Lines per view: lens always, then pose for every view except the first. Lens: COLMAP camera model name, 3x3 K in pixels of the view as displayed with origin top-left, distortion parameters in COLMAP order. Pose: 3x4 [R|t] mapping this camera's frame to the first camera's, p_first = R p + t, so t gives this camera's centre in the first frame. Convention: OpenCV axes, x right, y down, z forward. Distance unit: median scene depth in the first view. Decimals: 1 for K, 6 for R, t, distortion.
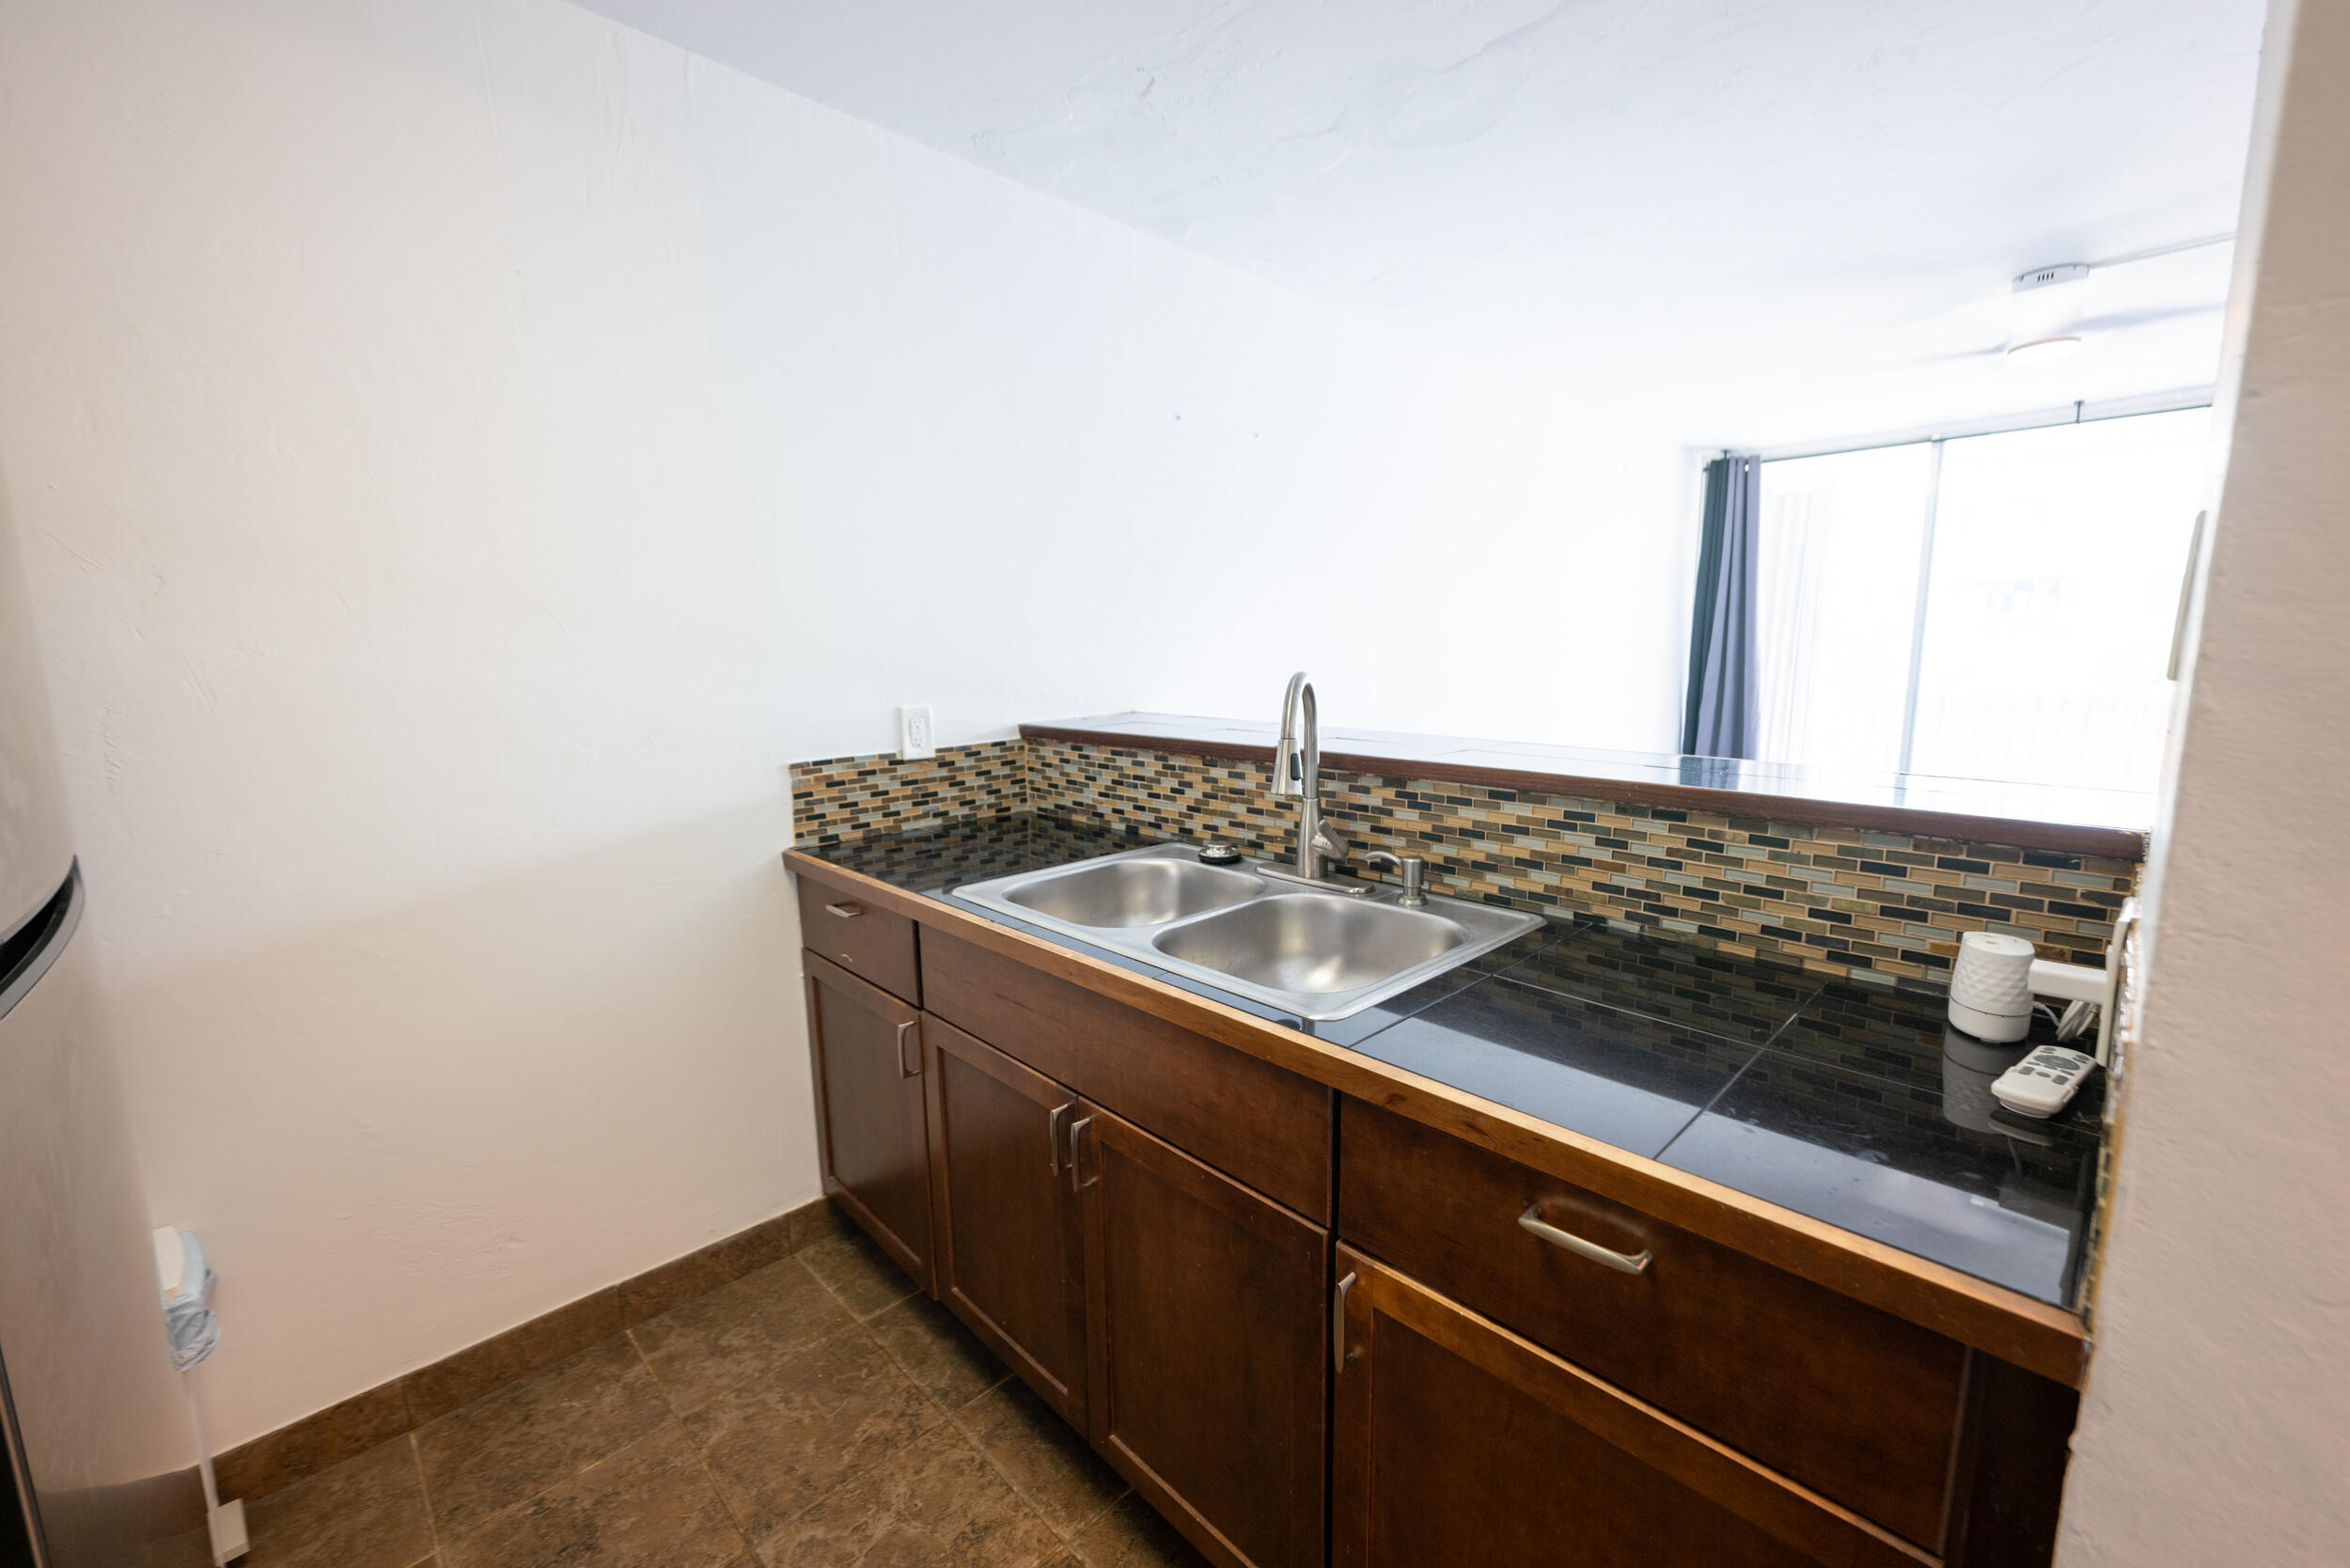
lens RADIAL K [[946.9, 0, 1180.8], [0, 946.9, 785.0], [0, 0, 1]] dist [0.000316, -0.000692]
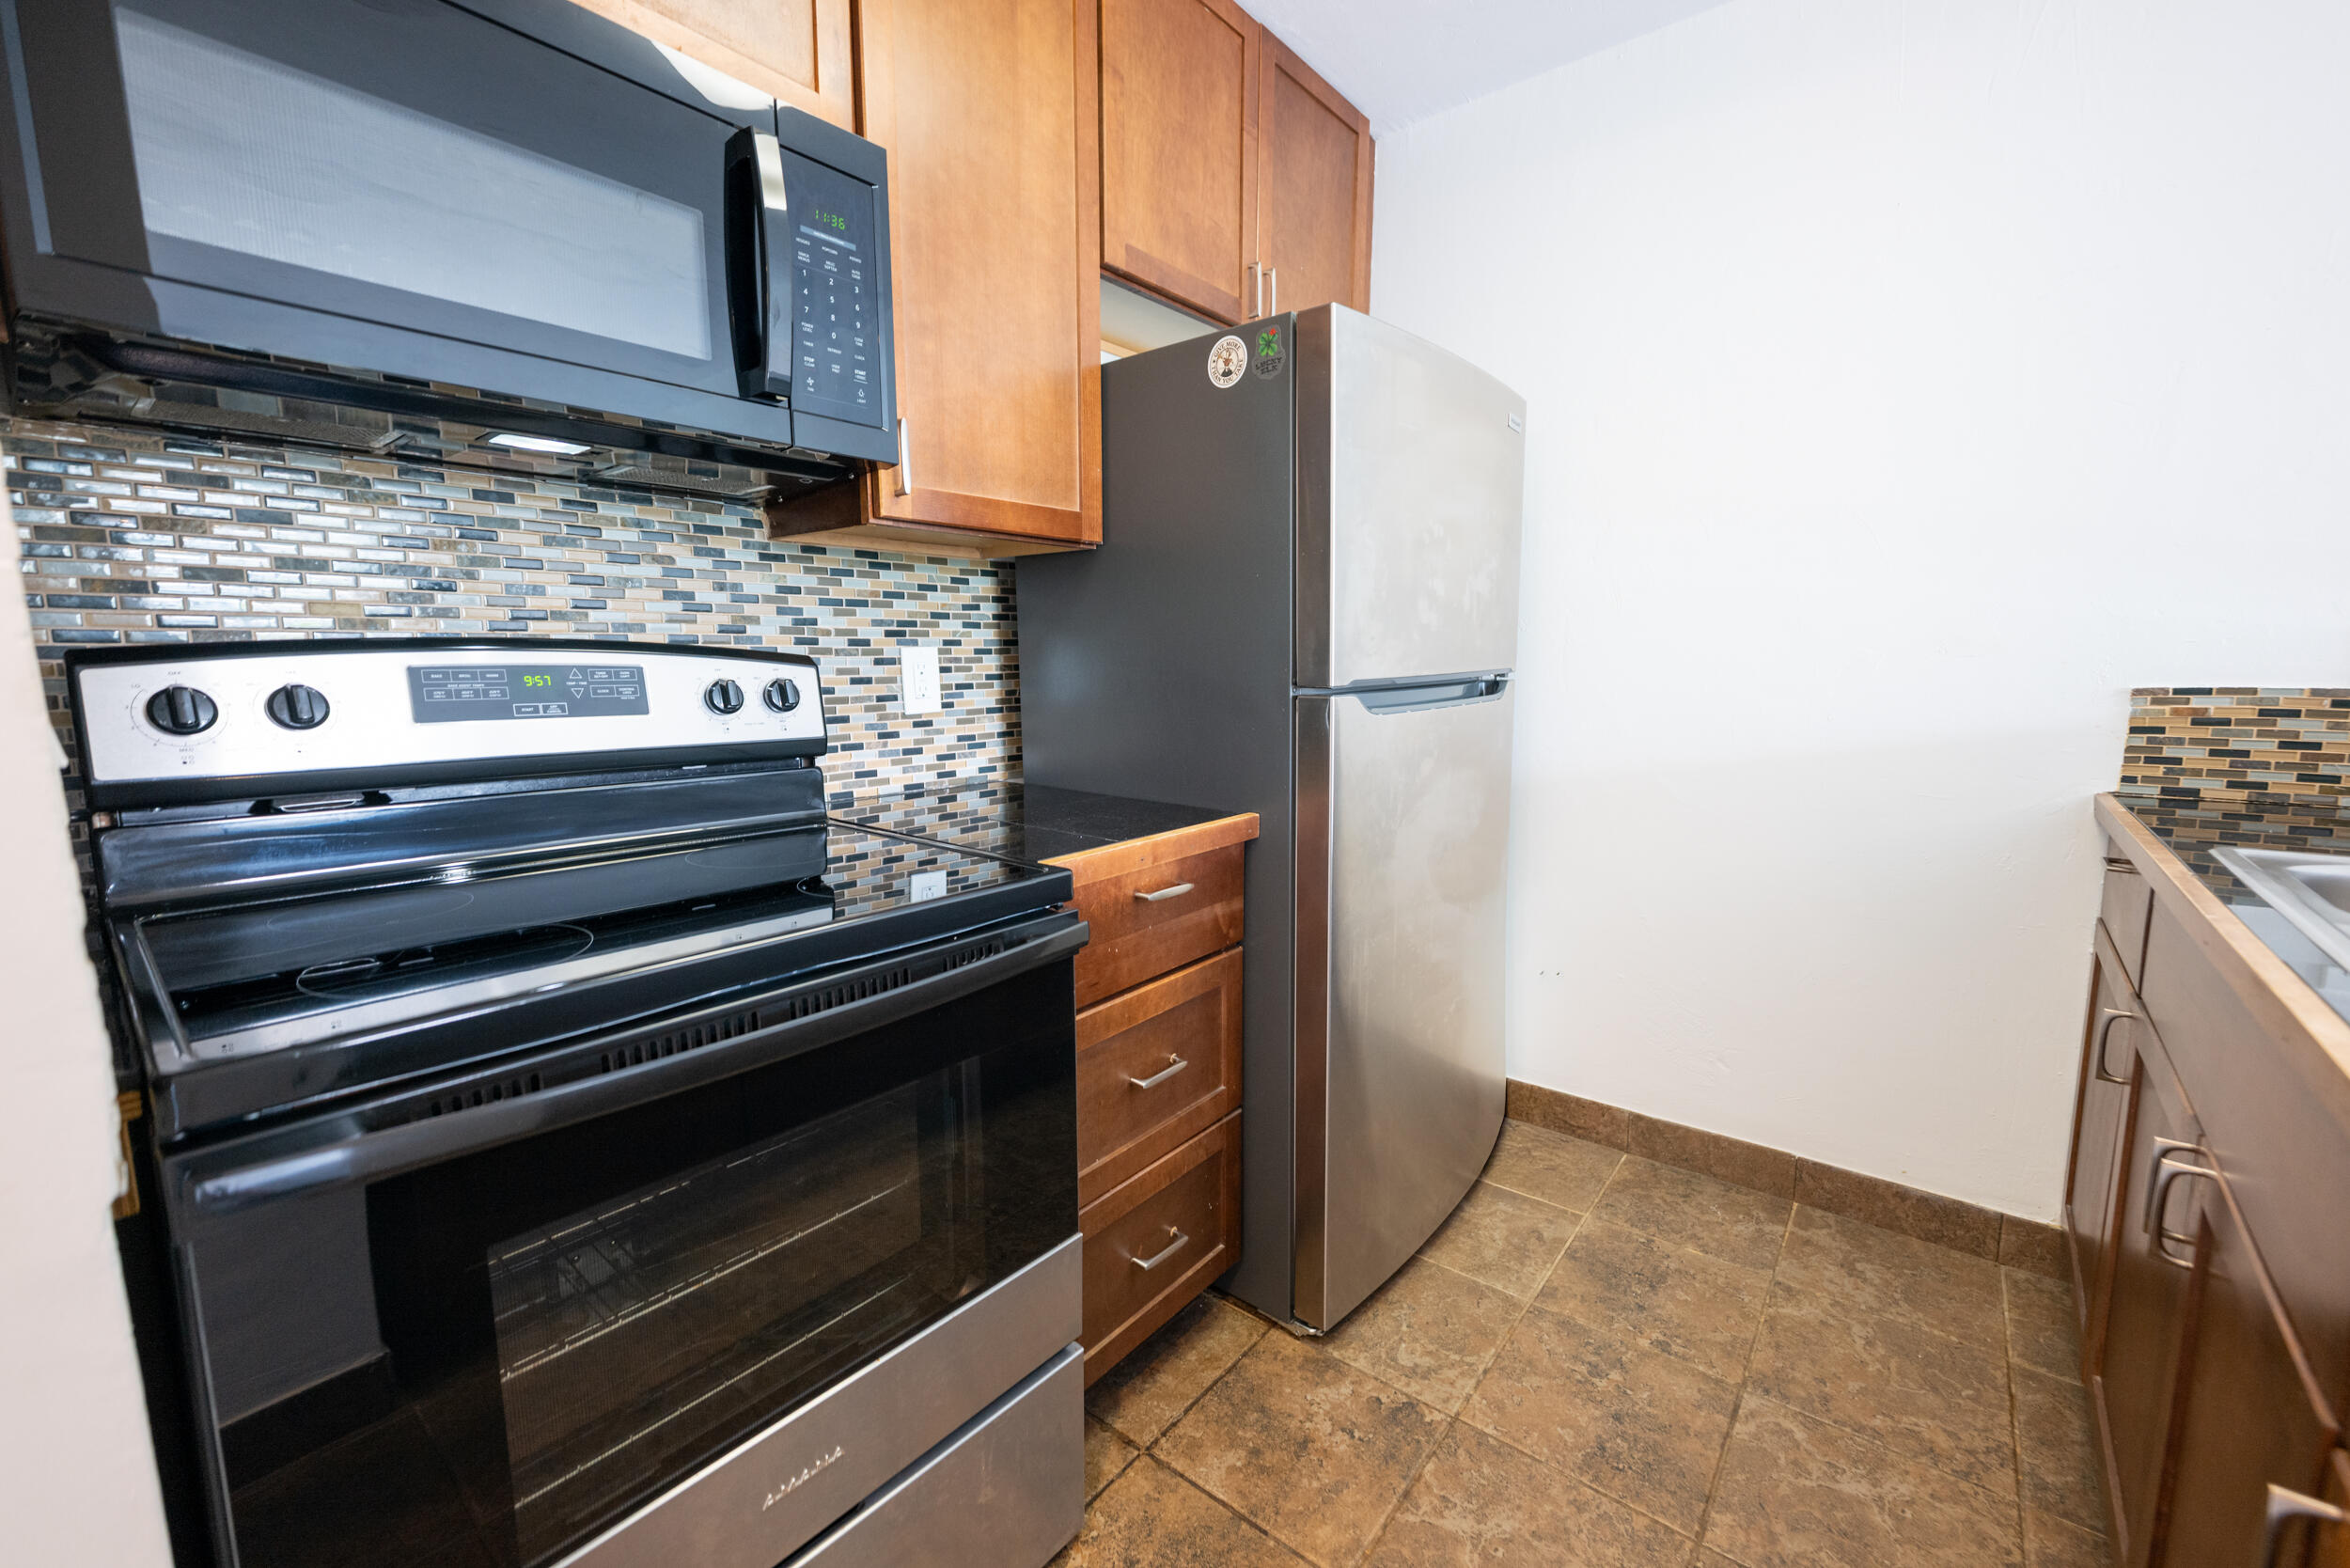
lens RADIAL K [[946.9, 0, 1189.6], [0, 946.9, 779.2], [0, 0, 1]] dist [0.000316, -0.000692]
pose [[0.113457, 0.142320, -0.983297, 0.293877], [-0.144421, 0.981538, 0.125401, 0.068279], [0.982990, 0.127781, 0.131916, 0.119574]]
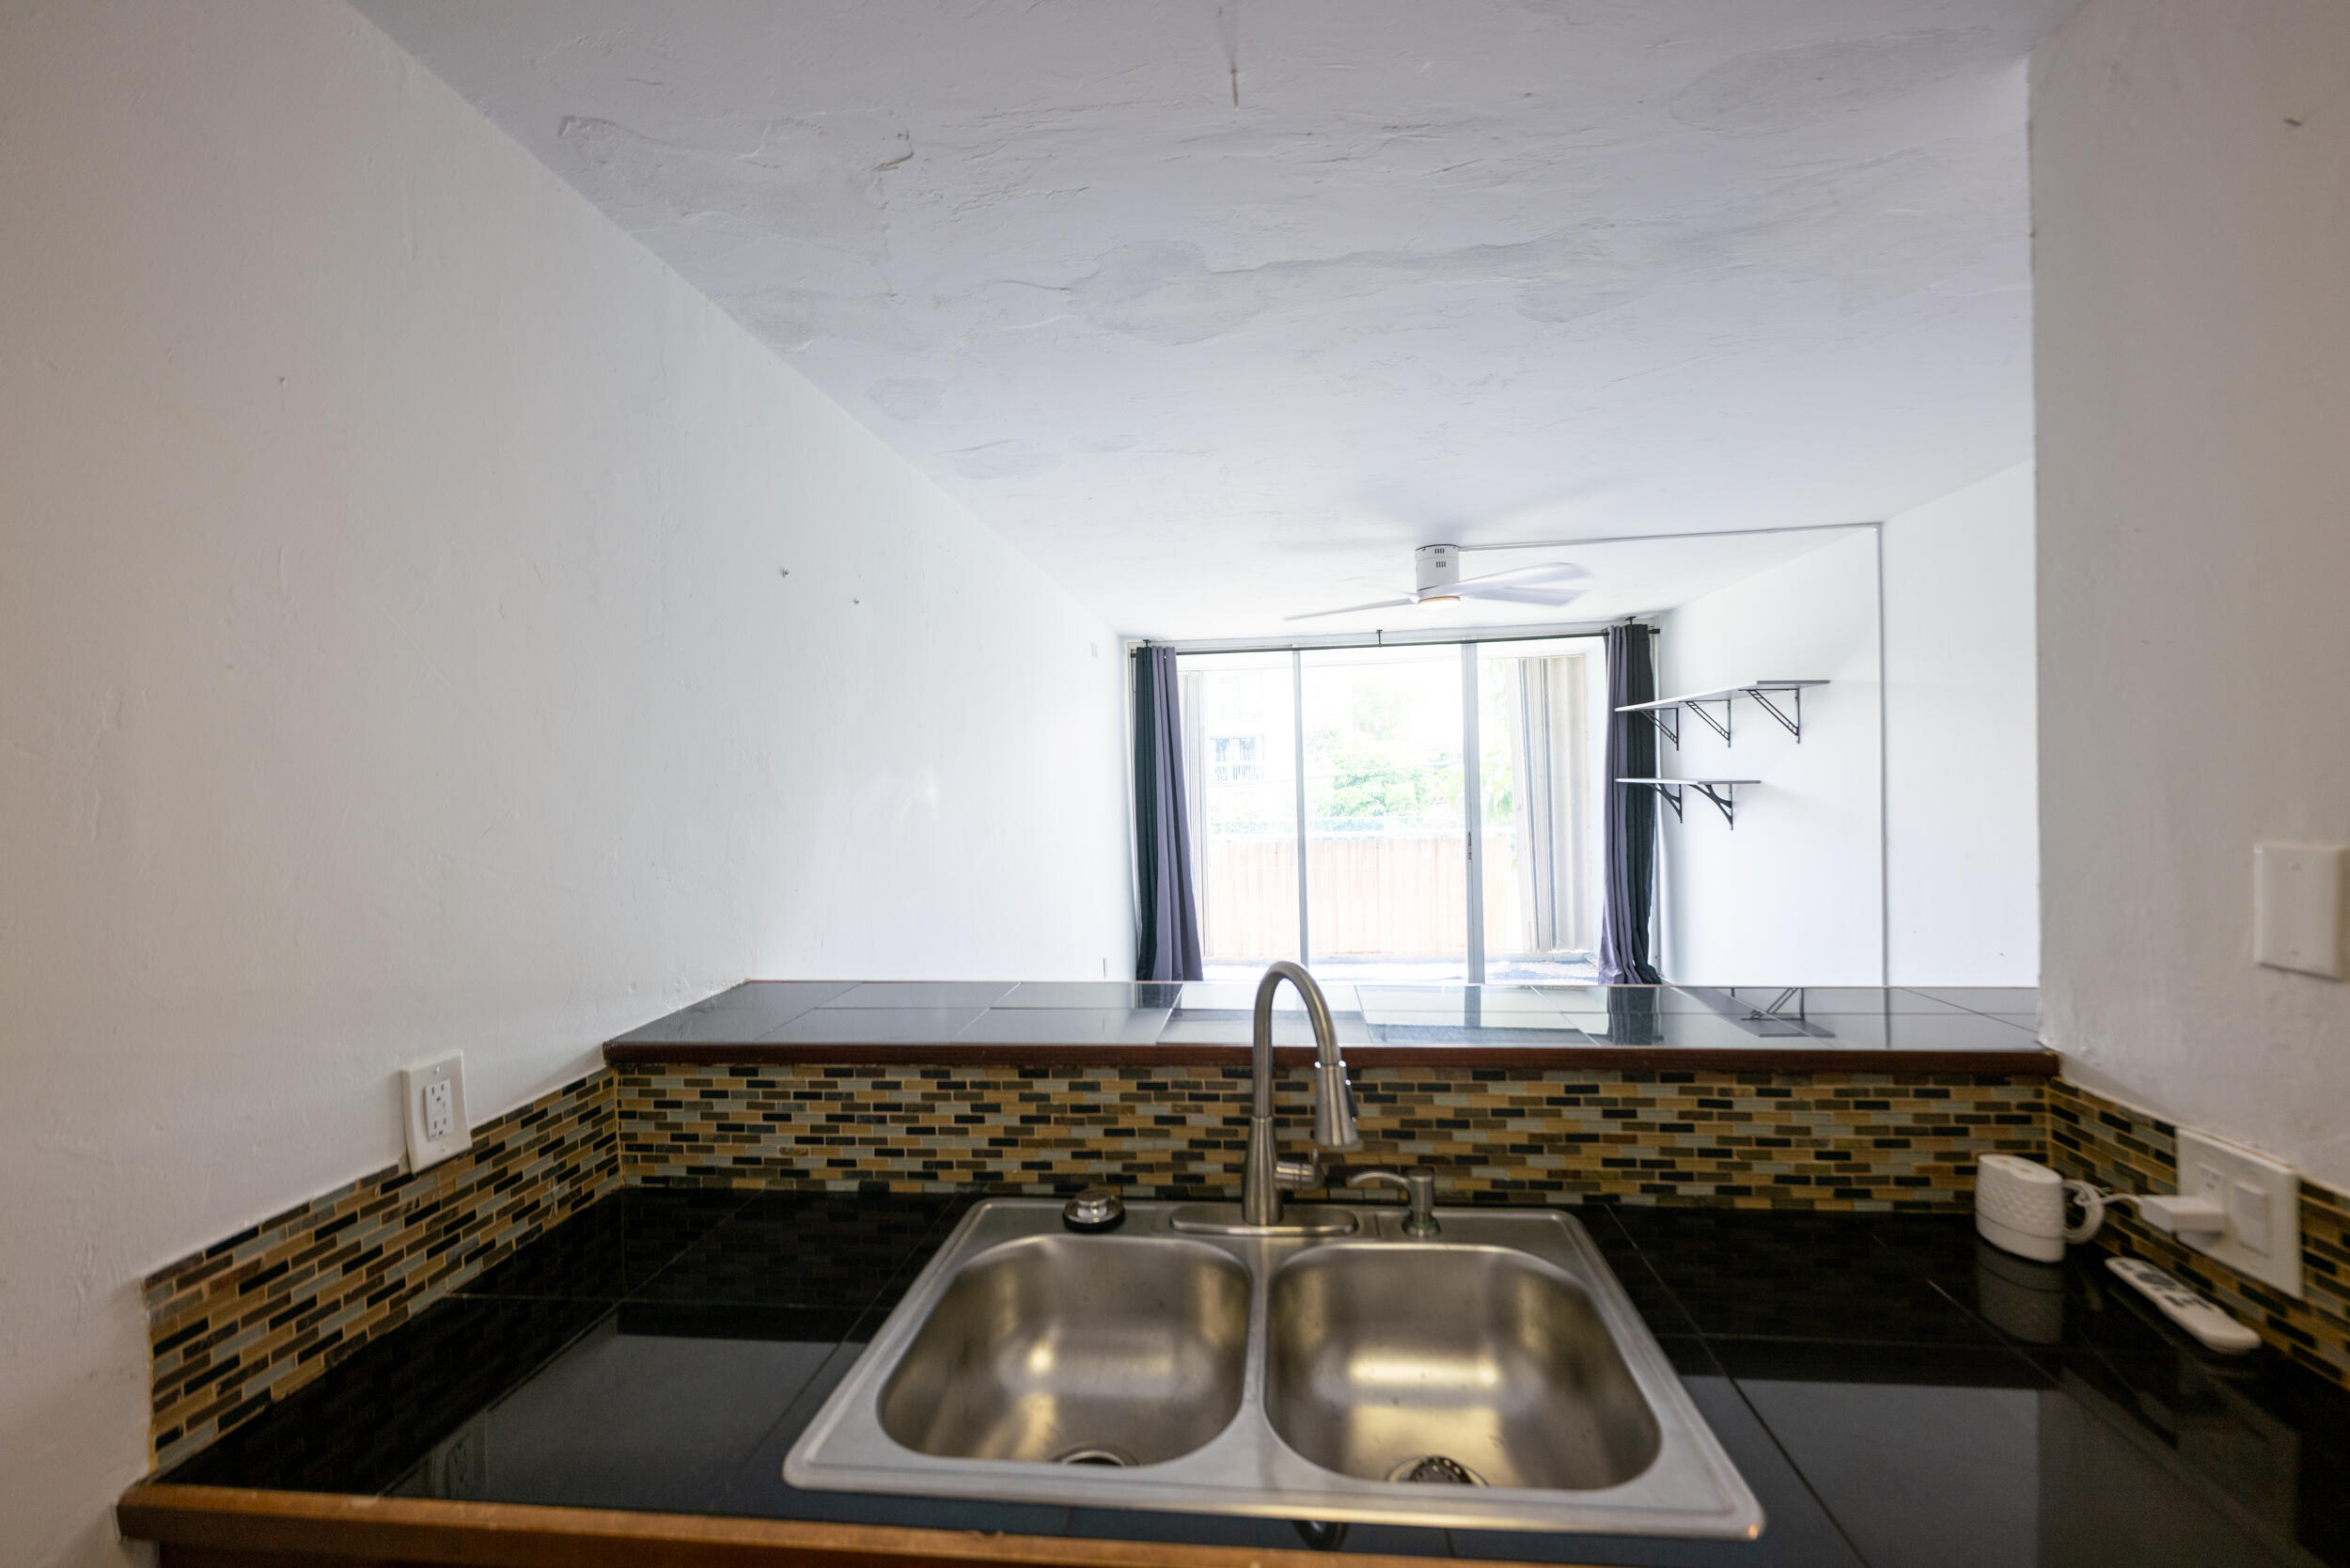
lens RADIAL K [[952.5, 0, 1181.8], [0, 952.5, 791.8], [0, 0, 1]] dist [-0.003029, 0.001234]
pose [[0.767549, -0.023303, 0.640566, -0.323020], [0.114103, 0.988345, -0.100769, -0.141624], [-0.630752, 0.150436, 0.761263, 0.342813]]
